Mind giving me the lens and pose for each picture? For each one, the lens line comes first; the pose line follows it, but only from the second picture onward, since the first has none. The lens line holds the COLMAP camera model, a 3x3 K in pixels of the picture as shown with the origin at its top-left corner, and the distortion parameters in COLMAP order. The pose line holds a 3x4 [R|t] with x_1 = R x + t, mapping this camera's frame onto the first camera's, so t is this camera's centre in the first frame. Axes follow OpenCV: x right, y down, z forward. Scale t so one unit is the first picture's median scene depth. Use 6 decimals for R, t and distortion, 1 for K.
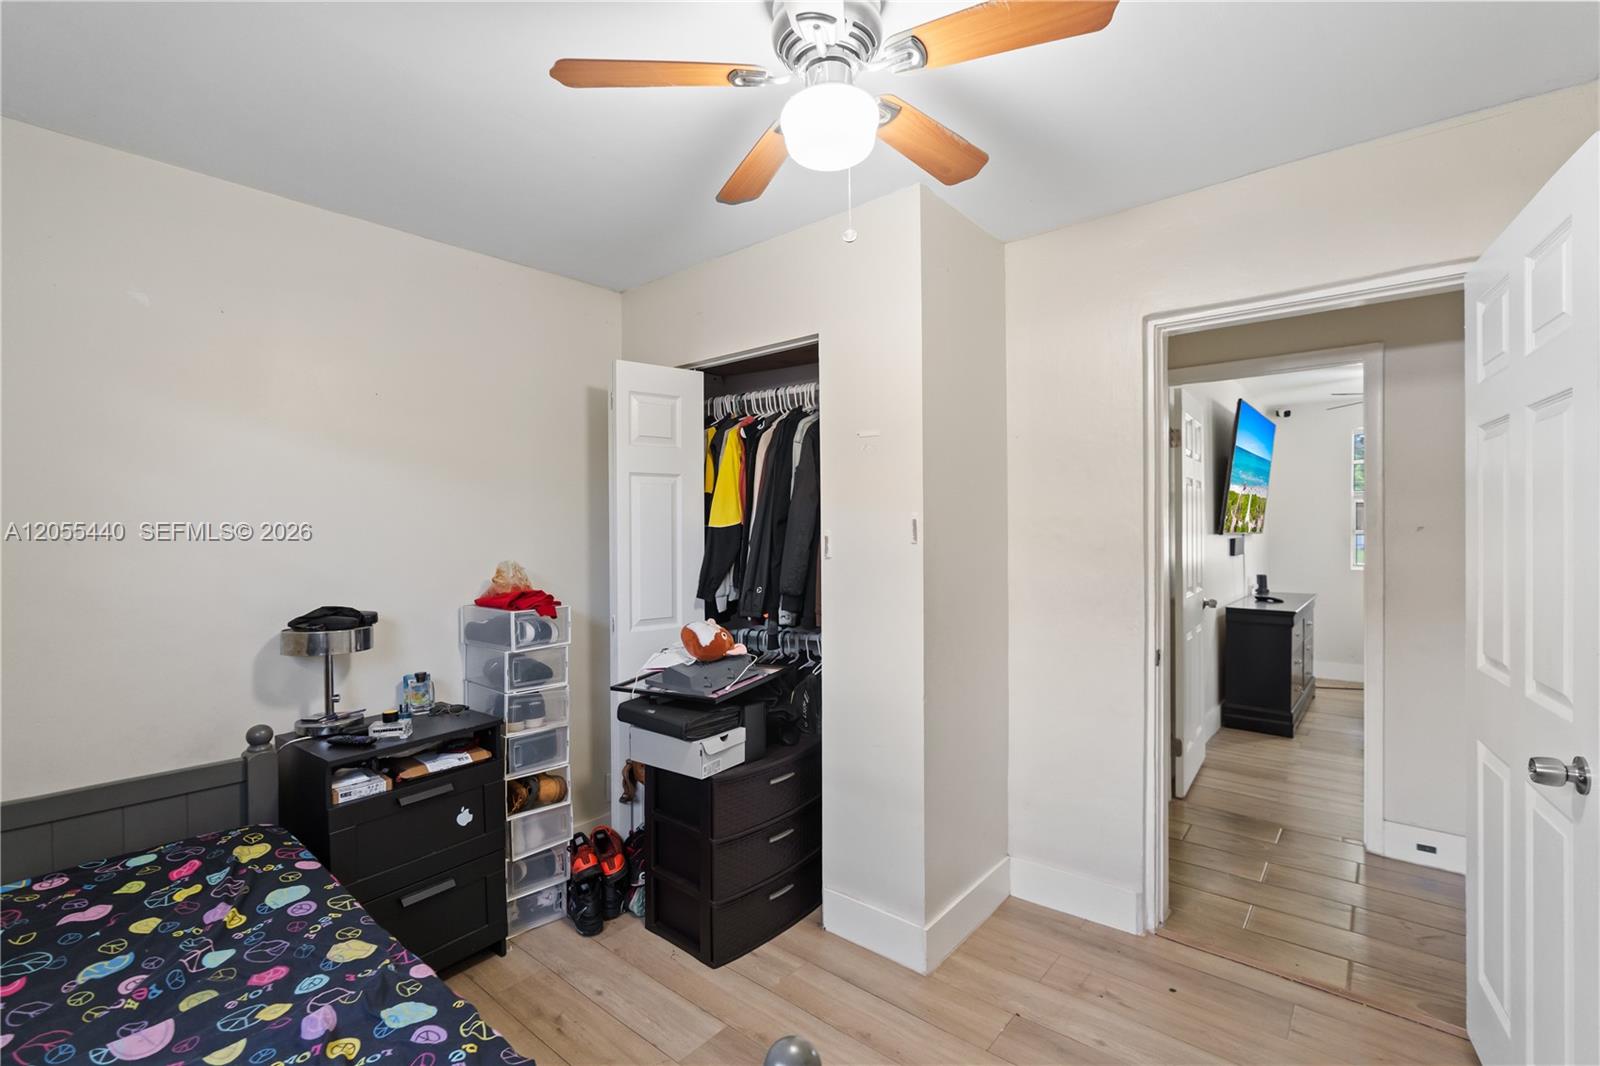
lens RADIAL K [[713.9, 0, 803.5], [0, 713.9, 526.9], [0, 0, 1]] dist [0.002902, 0.000344]
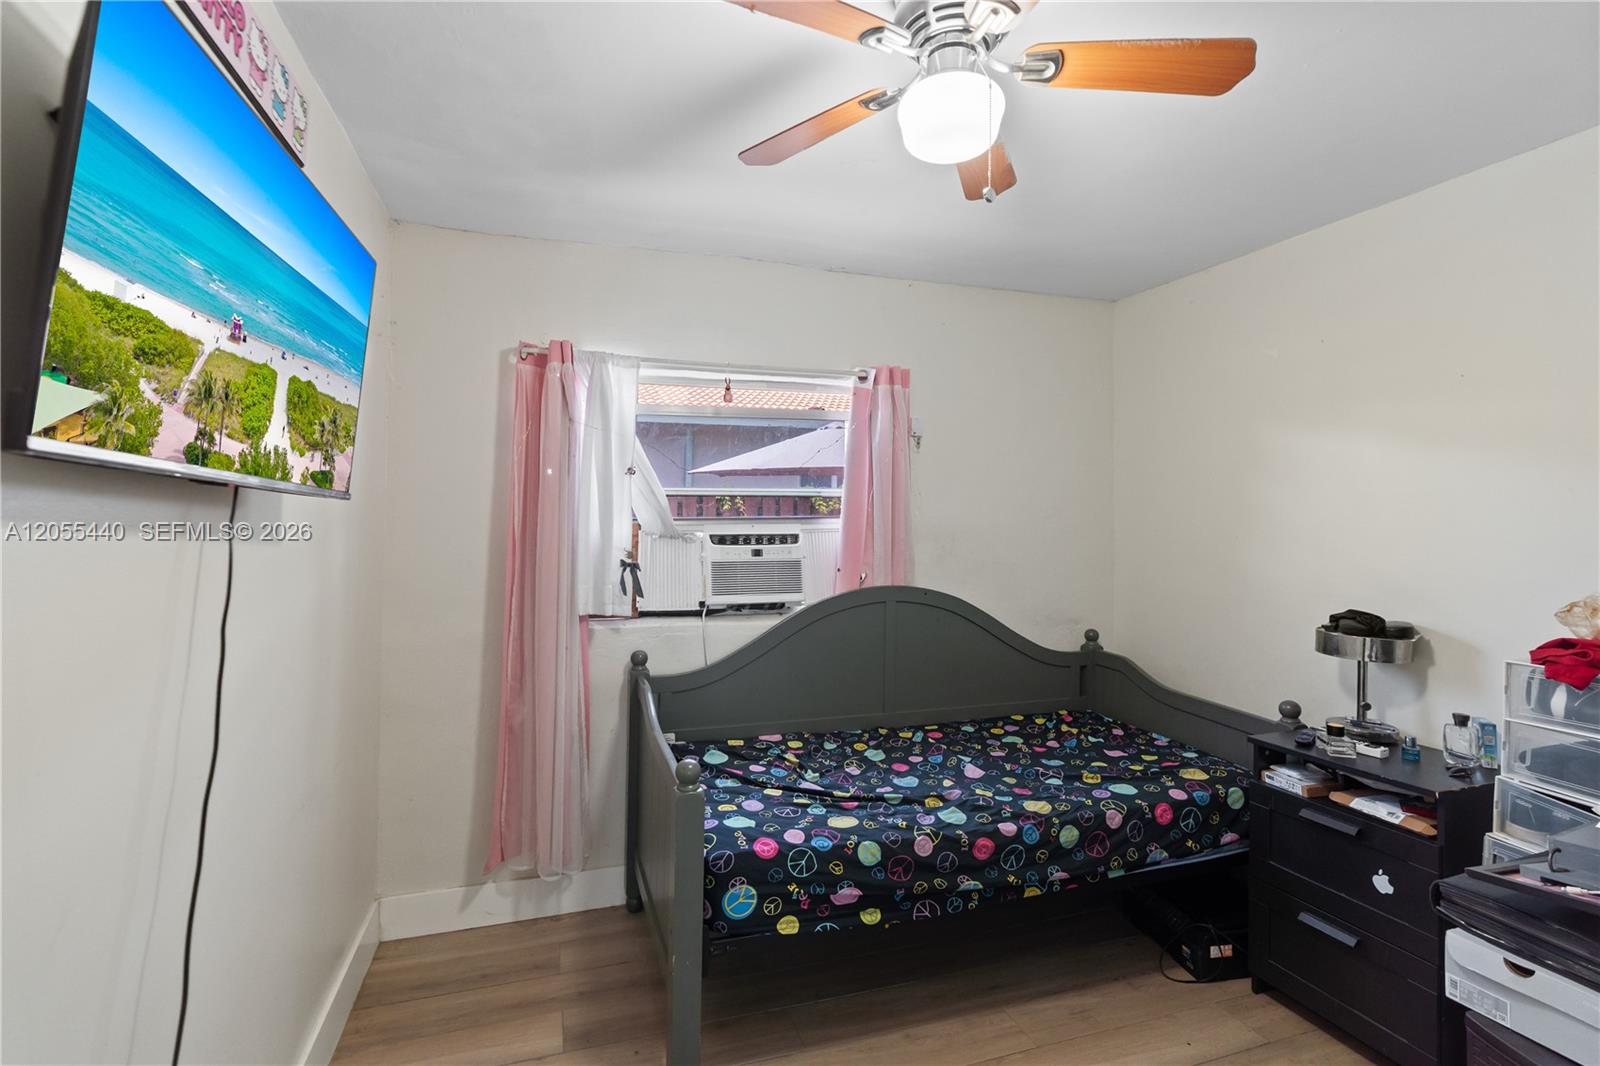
lens RADIAL K [[713.9, 0, 803.5], [0, 713.9, 526.9], [0, 0, 1]] dist [0.002902, 0.000344]
pose [[-0.524682, 0.005332, -0.851281, 0.593928], [-0.006923, 0.999921, 0.010530, -0.008941], [0.851270, 0.011418, -0.524604, 0.885225]]
